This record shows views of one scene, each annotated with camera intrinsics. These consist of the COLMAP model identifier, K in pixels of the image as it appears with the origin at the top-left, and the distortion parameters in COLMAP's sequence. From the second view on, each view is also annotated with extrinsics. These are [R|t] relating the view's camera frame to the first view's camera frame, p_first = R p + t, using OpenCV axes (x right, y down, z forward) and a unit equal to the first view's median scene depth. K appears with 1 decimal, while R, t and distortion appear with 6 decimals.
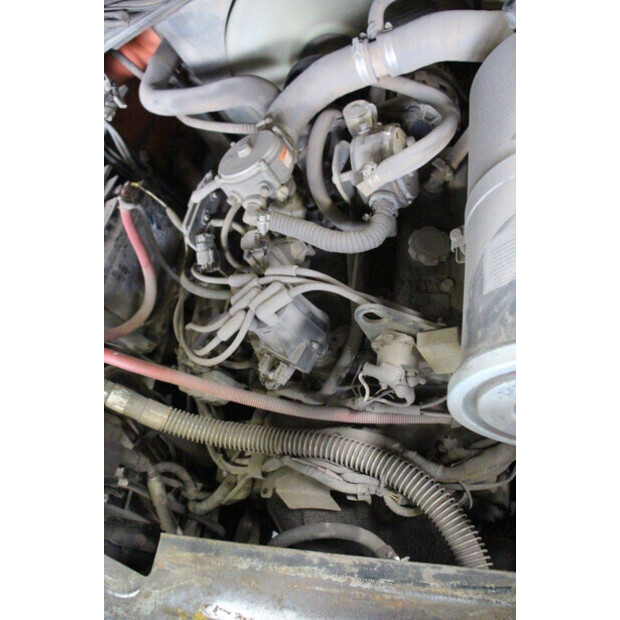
lens RADIAL K [[511.3, 0, 309.9], [0, 511.3, 313.5], [0, 0, 1]] dist [-0.159789, 0.134911]
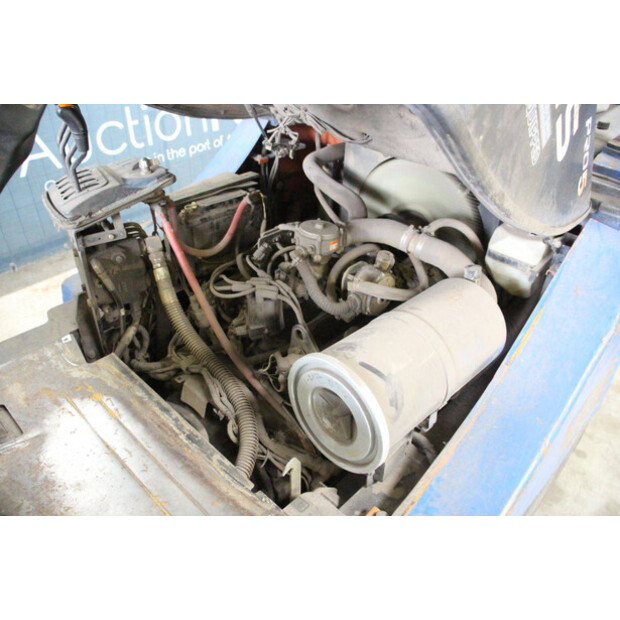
lens RADIAL K [[511.3, 0, 311.5], [0, 511.3, 308.2], [0, 0, 1]] dist [-0.159789, 0.134911]
pose [[0.706528, 0.699982, -0.104133, 0.219981], [-0.706754, 0.690375, -0.154533, 0.153095], [-0.036280, 0.182779, 0.982484, -0.633923]]
